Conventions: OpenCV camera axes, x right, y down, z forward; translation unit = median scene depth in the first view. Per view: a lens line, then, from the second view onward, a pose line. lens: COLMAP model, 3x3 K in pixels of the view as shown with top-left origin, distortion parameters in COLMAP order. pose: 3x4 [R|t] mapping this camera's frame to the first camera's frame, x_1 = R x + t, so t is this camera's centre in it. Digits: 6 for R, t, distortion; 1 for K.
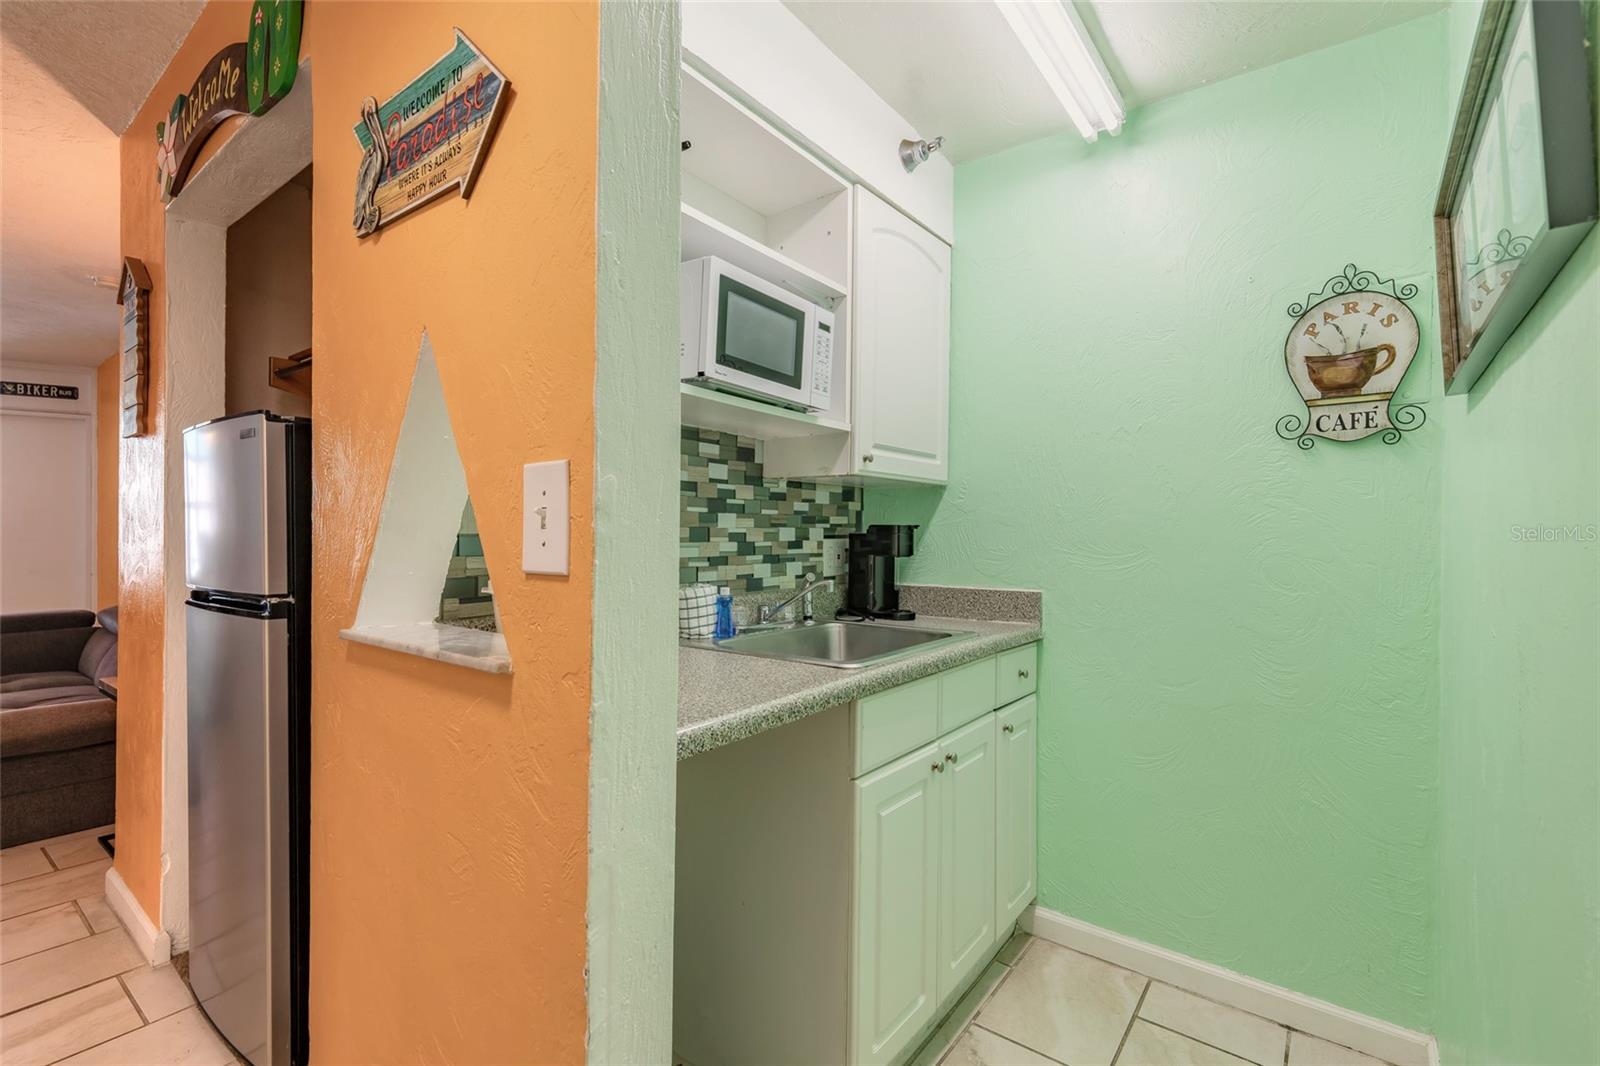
lens RADIAL K [[731.1, 0, 794.0], [0, 731.1, 539.6], [0, 0, 1]] dist [0.009311, -0.001407]
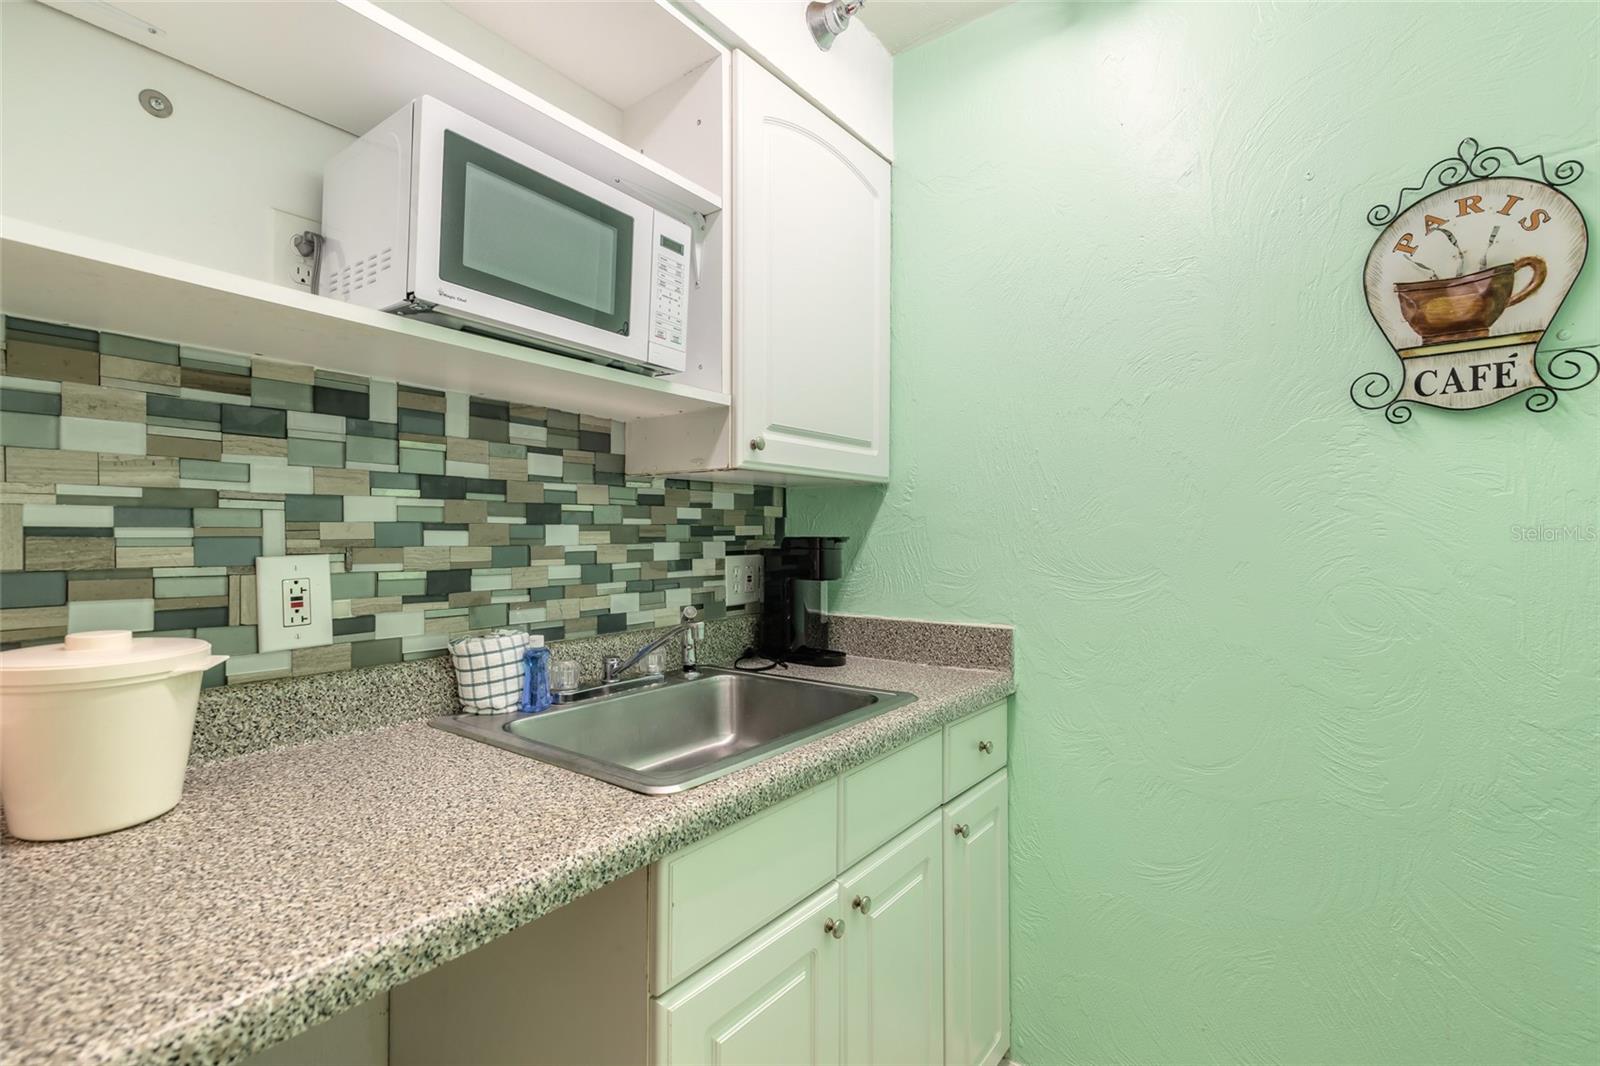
lens RADIAL K [[731.1, 0, 794.0], [0, 731.1, 539.6], [0, 0, 1]] dist [0.009311, -0.001407]
pose [[0.999963, -0.008353, -0.002076, 0.136353], [0.008348, 0.999962, -0.002449, -0.018551], [0.002096, 0.002431, 0.999995, 0.302362]]
